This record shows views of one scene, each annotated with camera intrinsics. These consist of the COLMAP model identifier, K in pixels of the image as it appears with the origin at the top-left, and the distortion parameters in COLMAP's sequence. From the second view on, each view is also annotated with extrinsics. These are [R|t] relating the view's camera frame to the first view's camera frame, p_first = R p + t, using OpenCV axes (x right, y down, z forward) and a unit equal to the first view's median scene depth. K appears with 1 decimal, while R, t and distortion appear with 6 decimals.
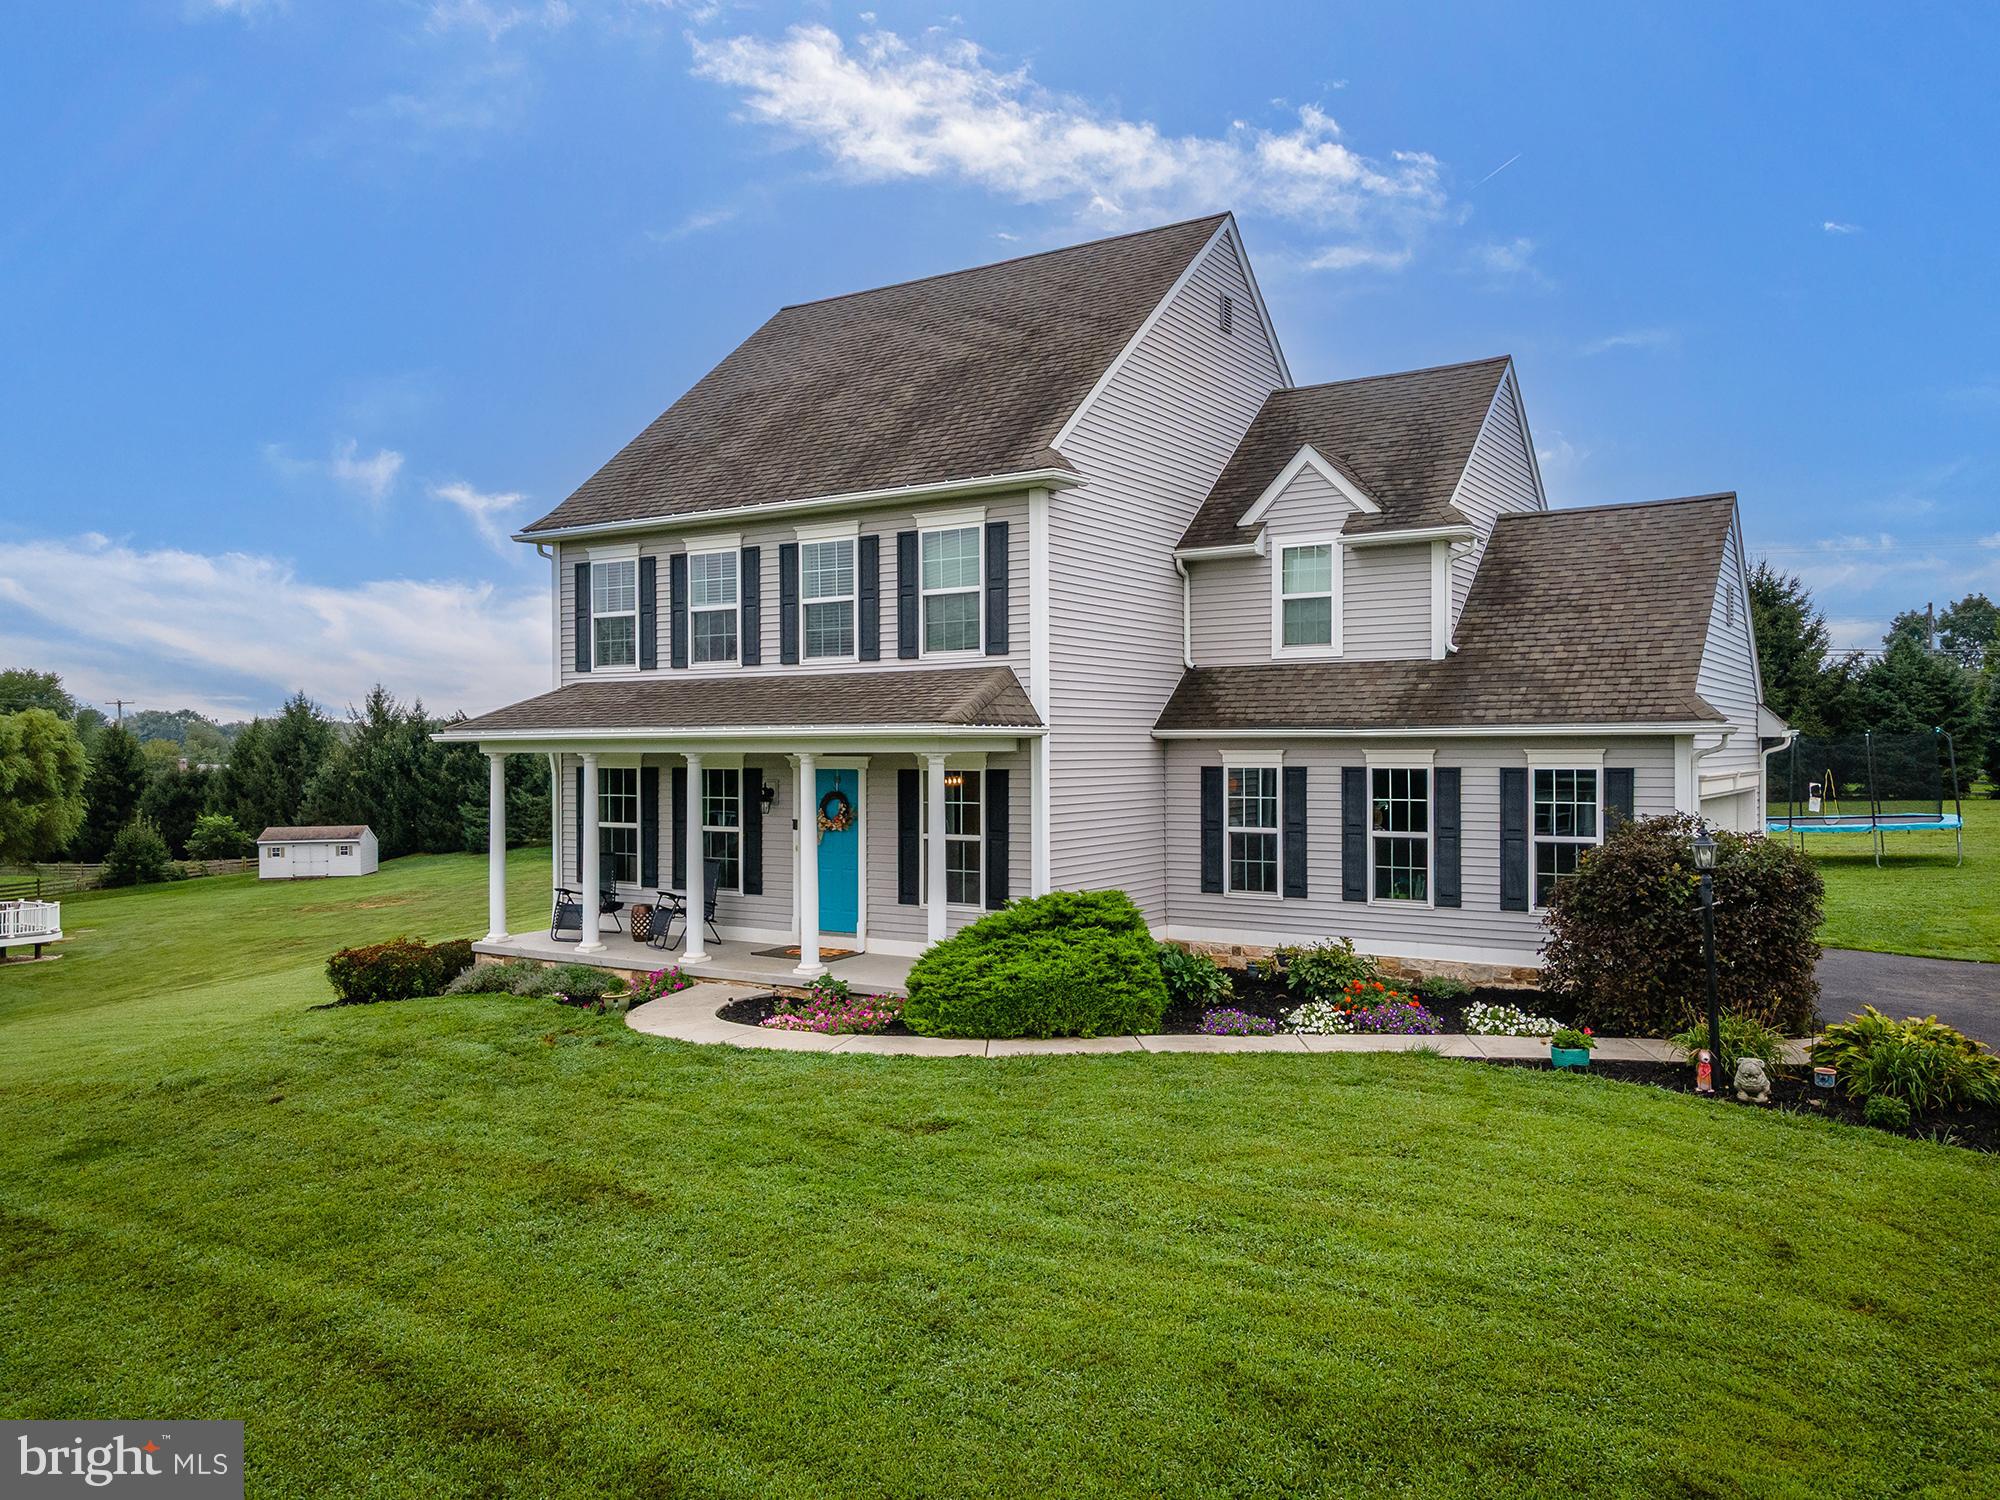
lens RADIAL K [[1461.1, 0, 1006.6], [0, 1461.1, 779.8], [0, 0, 1]] dist [0.038080, 0.018334]
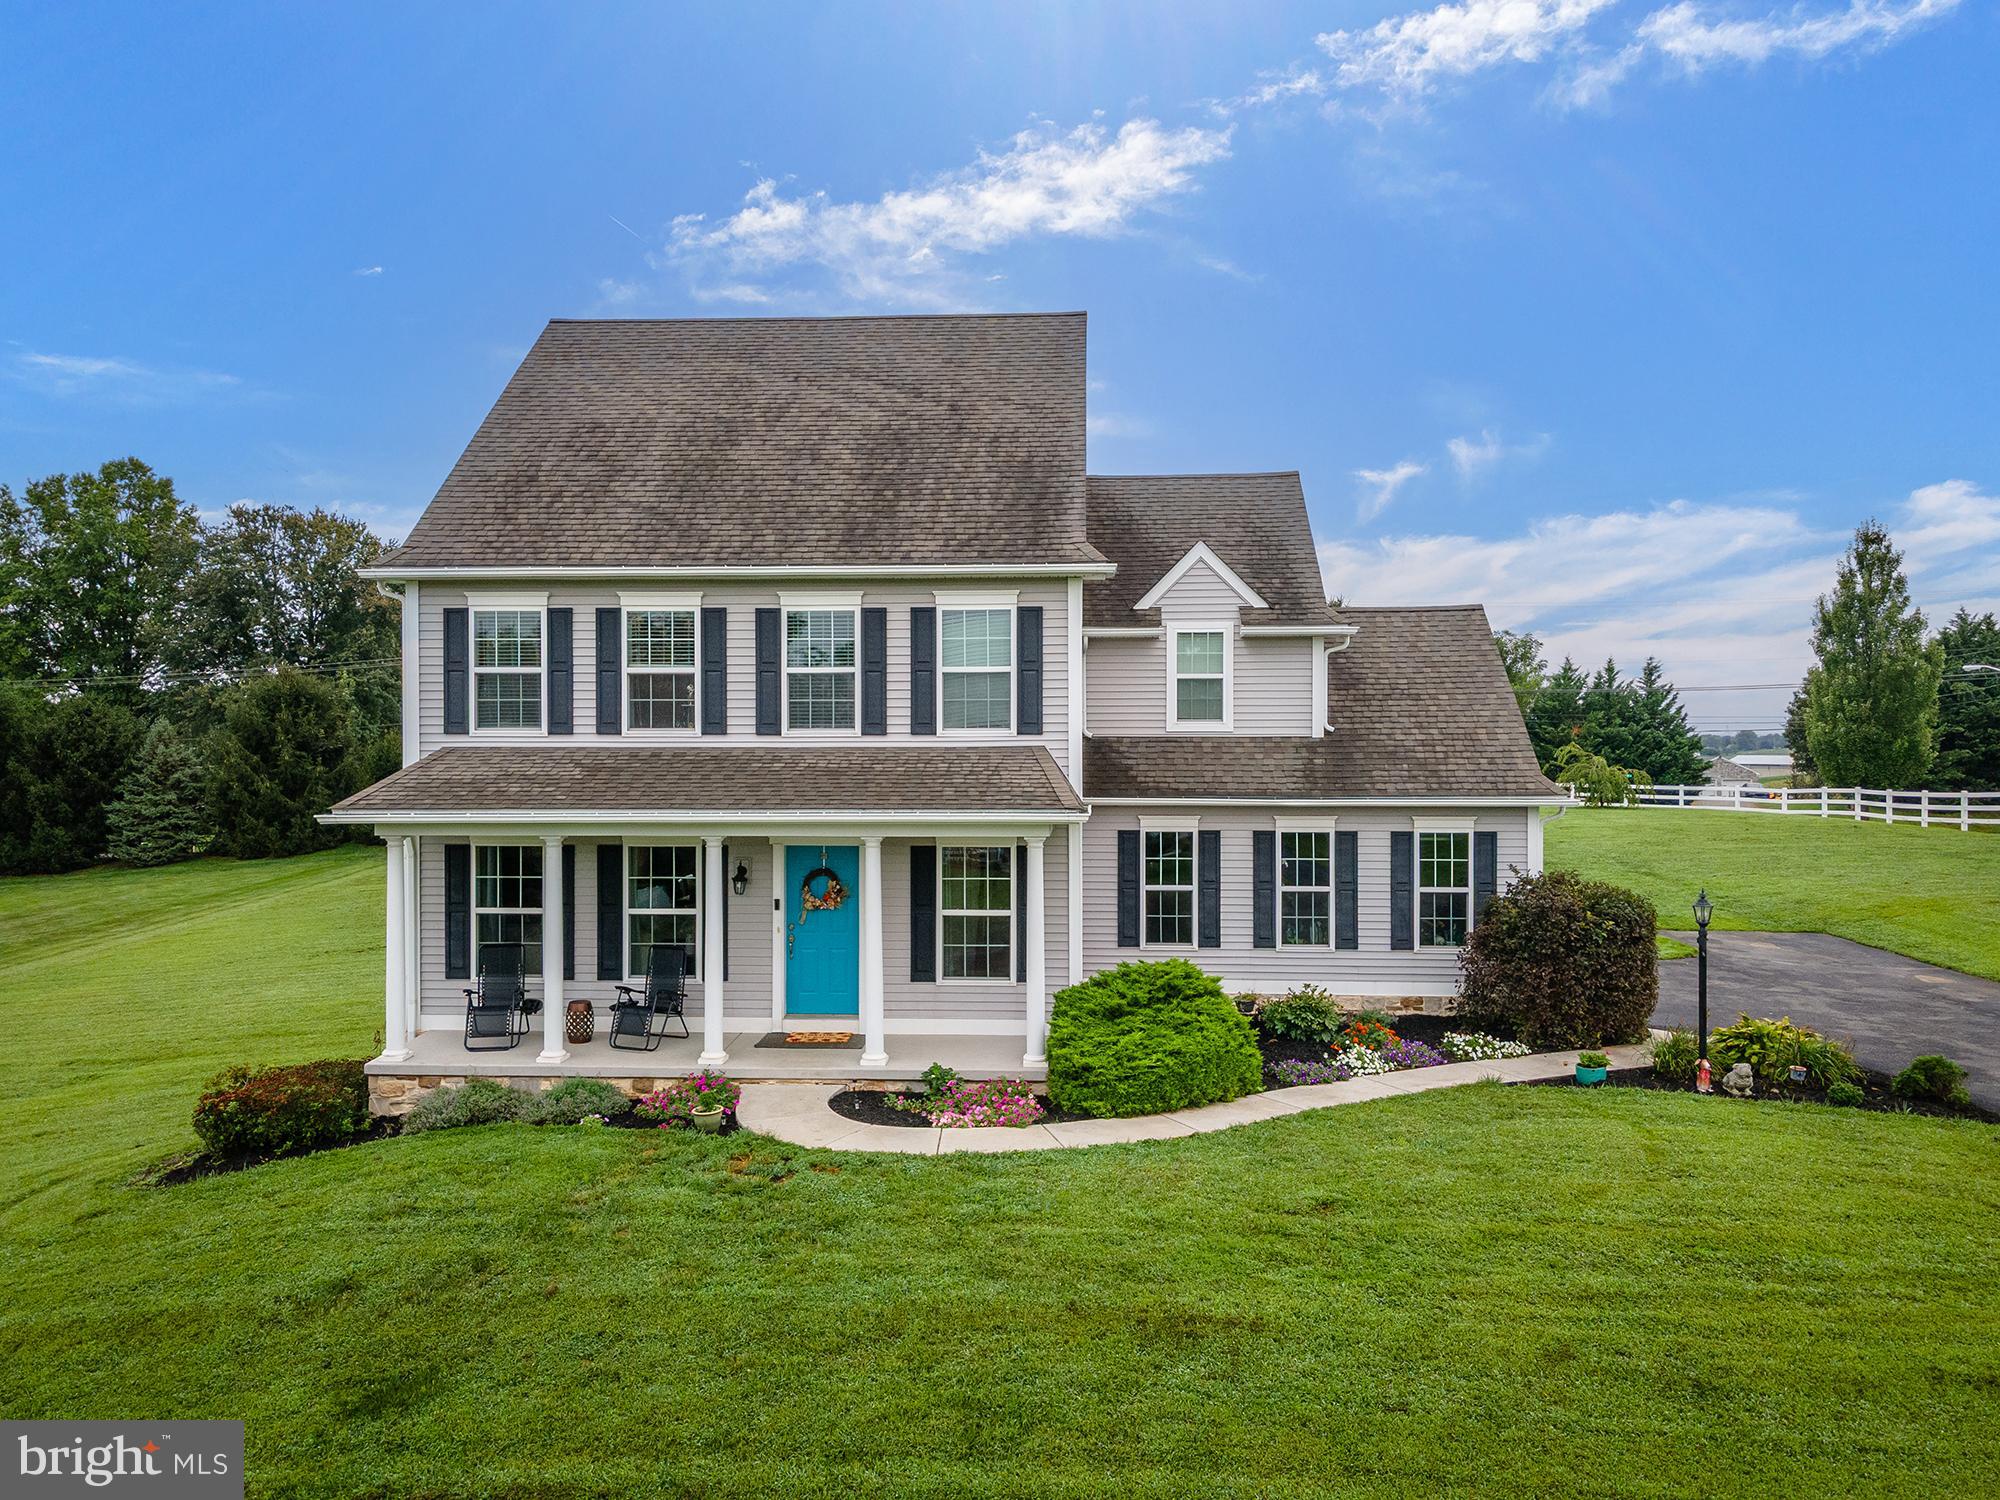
lens RADIAL K [[1461.1, 0, 1001.1], [0, 1461.1, 769.0], [0, 0, 1]] dist [0.038080, 0.018334]
pose [[0.869989, -0.005370, 0.493043, -0.517190], [0.007947, 0.999964, -0.003131, -0.056335], [-0.493008, 0.006642, 0.869999, 0.109884]]
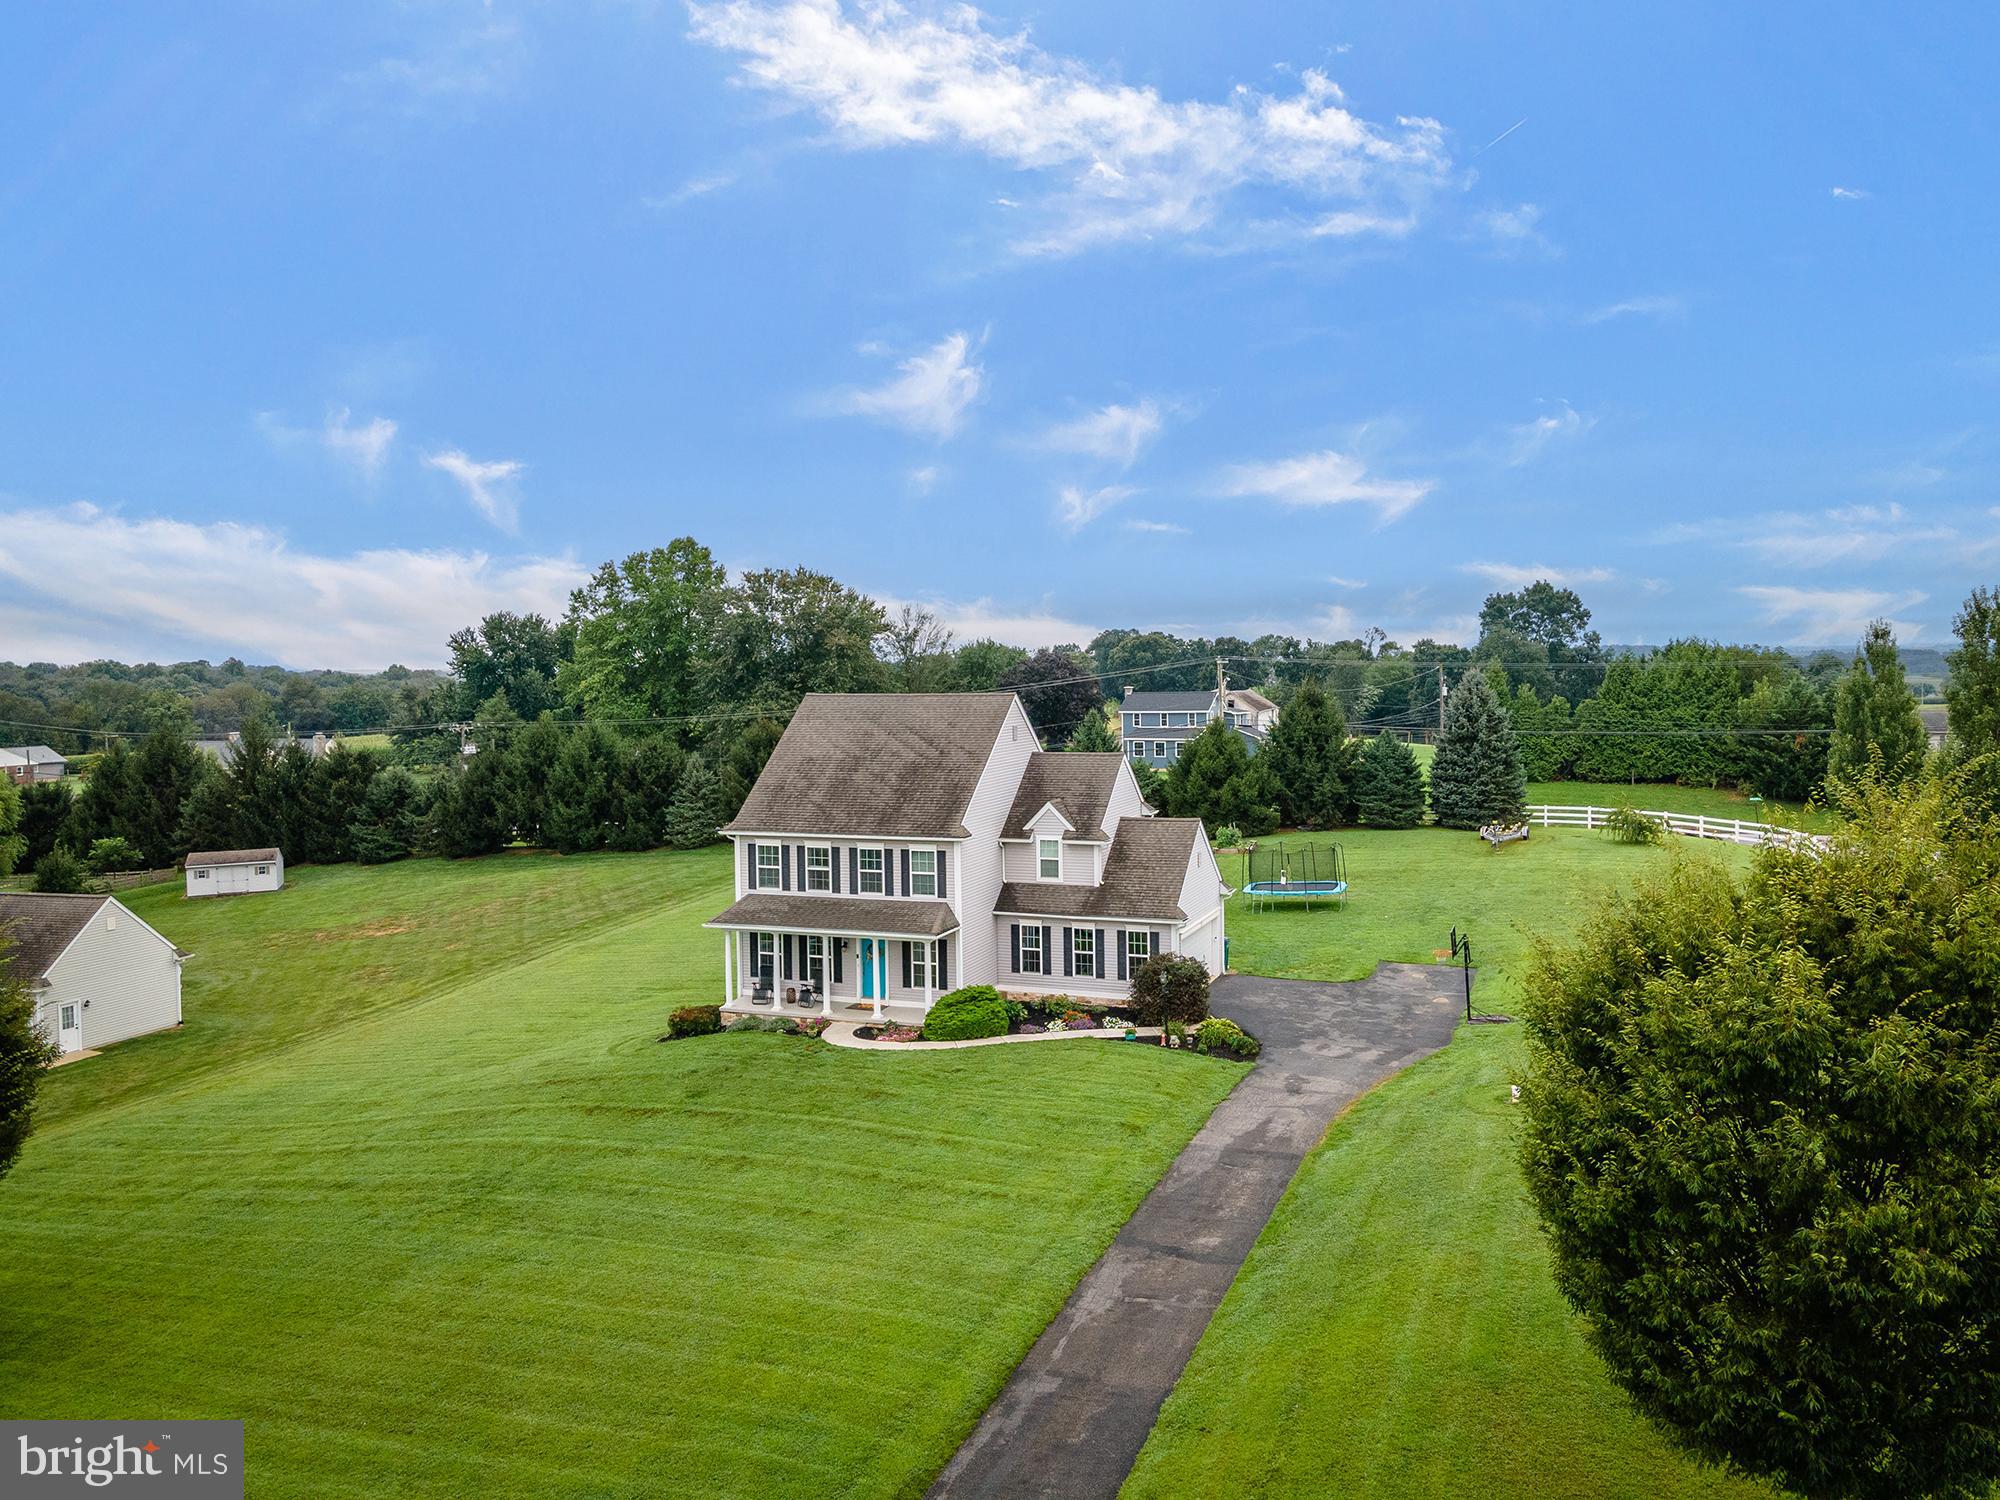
lens RADIAL K [[1461.1, 0, 1046.1], [0, 1461.1, 730.9], [0, 0, 1]] dist [0.038080, 0.018334]
pose [[0.976633, -0.019169, 0.214055, -0.388696], [0.014030, 0.999576, 0.025500, -0.456422], [-0.214453, -0.021901, 0.976489, -1.690070]]
